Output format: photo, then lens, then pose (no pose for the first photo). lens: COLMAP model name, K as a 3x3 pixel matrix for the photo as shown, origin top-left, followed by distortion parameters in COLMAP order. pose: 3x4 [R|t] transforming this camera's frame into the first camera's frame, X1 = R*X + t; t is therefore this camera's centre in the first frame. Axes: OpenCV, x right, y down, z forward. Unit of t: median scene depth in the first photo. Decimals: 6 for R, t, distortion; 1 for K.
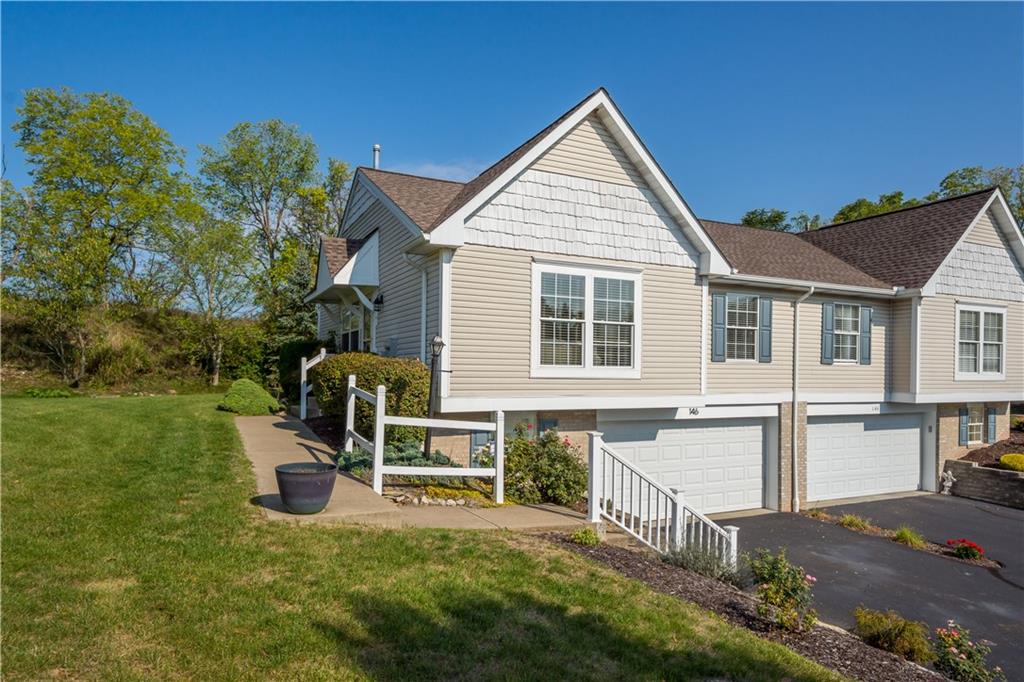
lens RADIAL K [[618.1, 0, 495.6], [0, 618.1, 380.1], [0, 0, 1]] dist [-0.007650, 0.000065]
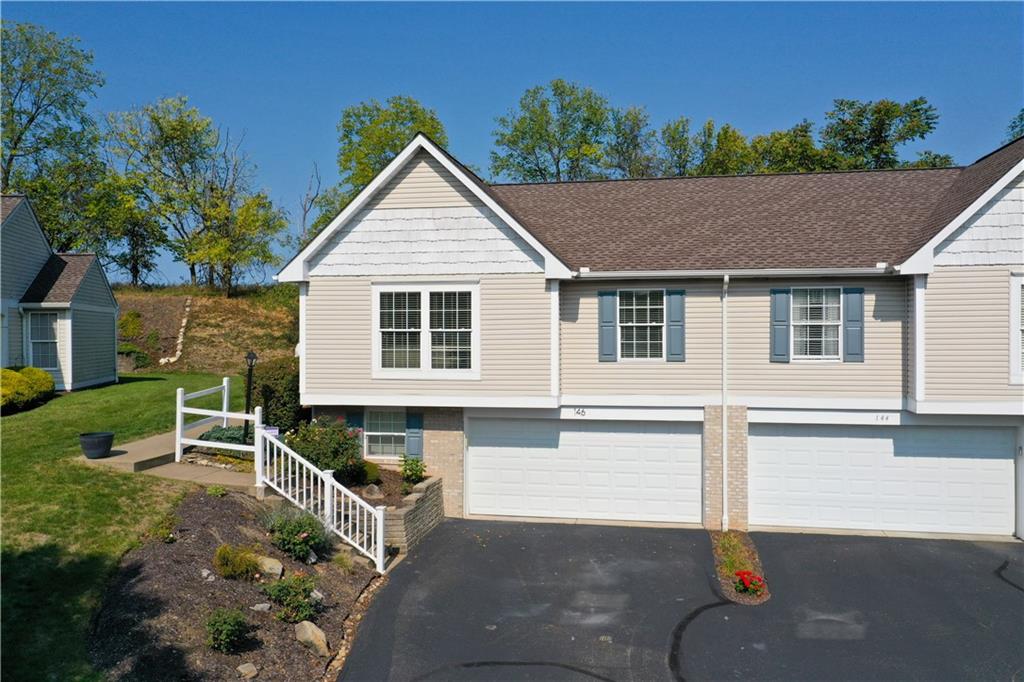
lens RADIAL K [[814.6, 0, 512.7], [0, 814.6, 339.3], [0, 0, 1]] dist [0.010454, -0.002849]
pose [[0.813567, -0.007513, -0.581422, 1.144979], [0.004218, 0.999966, -0.007020, -0.065241], [0.581455, 0.003259, 0.813572, -0.143507]]
